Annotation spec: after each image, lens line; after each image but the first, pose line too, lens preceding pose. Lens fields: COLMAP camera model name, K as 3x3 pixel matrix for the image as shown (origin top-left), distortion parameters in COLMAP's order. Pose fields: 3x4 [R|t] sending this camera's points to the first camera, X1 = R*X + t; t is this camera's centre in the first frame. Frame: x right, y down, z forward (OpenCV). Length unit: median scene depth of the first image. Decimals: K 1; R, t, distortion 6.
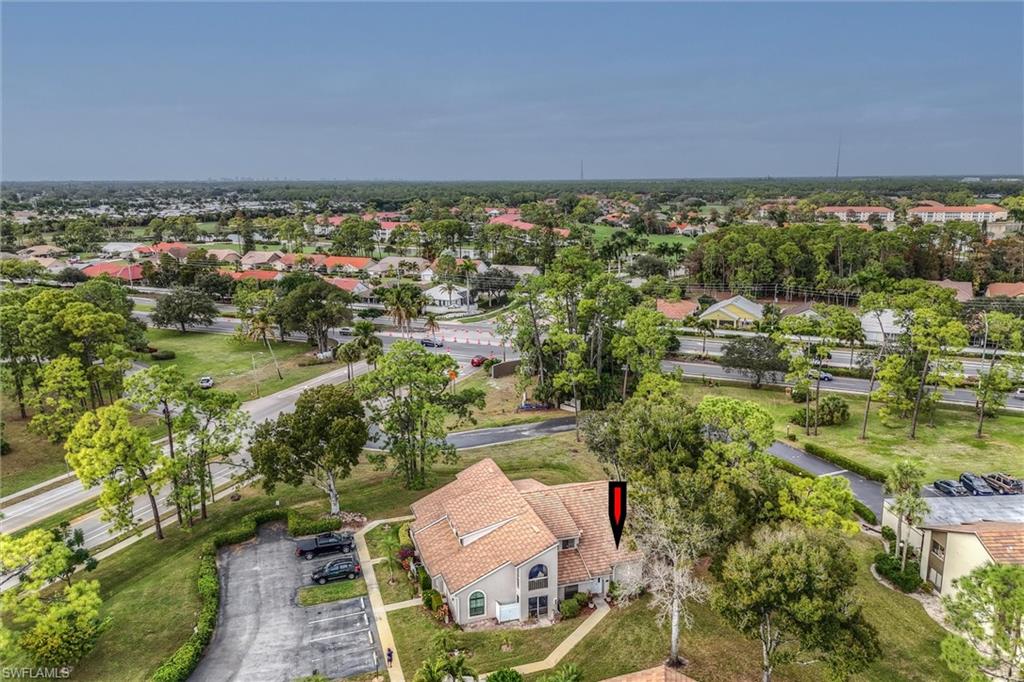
lens RADIAL K [[757.3, 0, 521.1], [0, 757.3, 347.6], [0, 0, 1]] dist [0.061272, -0.029626]
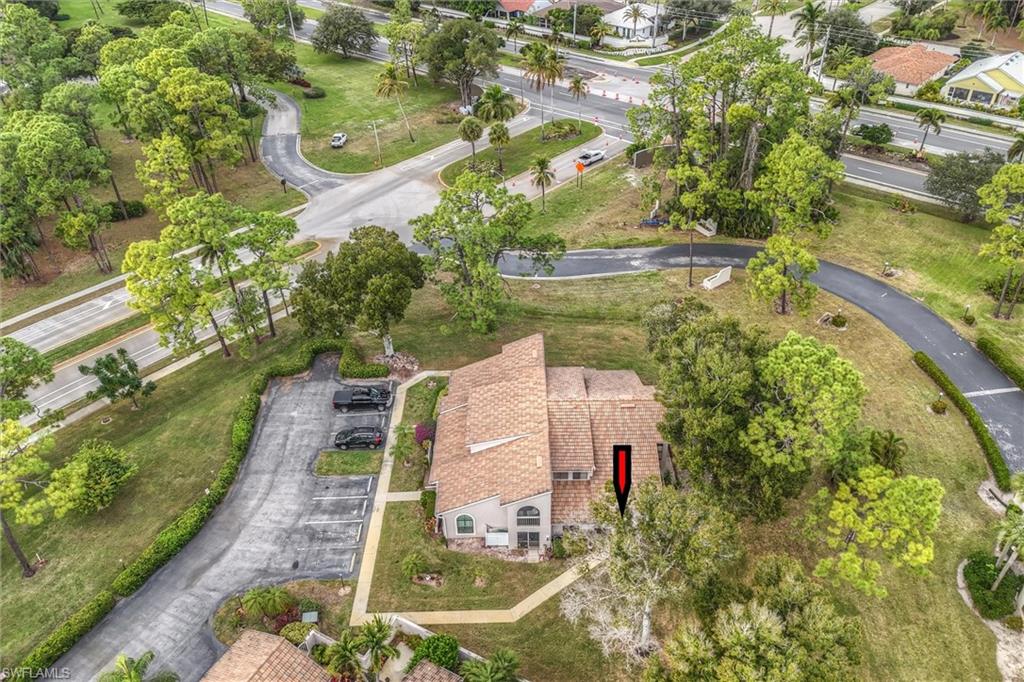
lens RADIAL K [[757.3, 0, 518.0], [0, 757.3, 348.8], [0, 0, 1]] dist [0.061272, -0.029626]
pose [[0.950939, 0.174889, -0.255202, 0.196625], [-0.059534, 0.912917, 0.403781, -0.236548], [0.303595, -0.368778, 0.878540, 0.251088]]
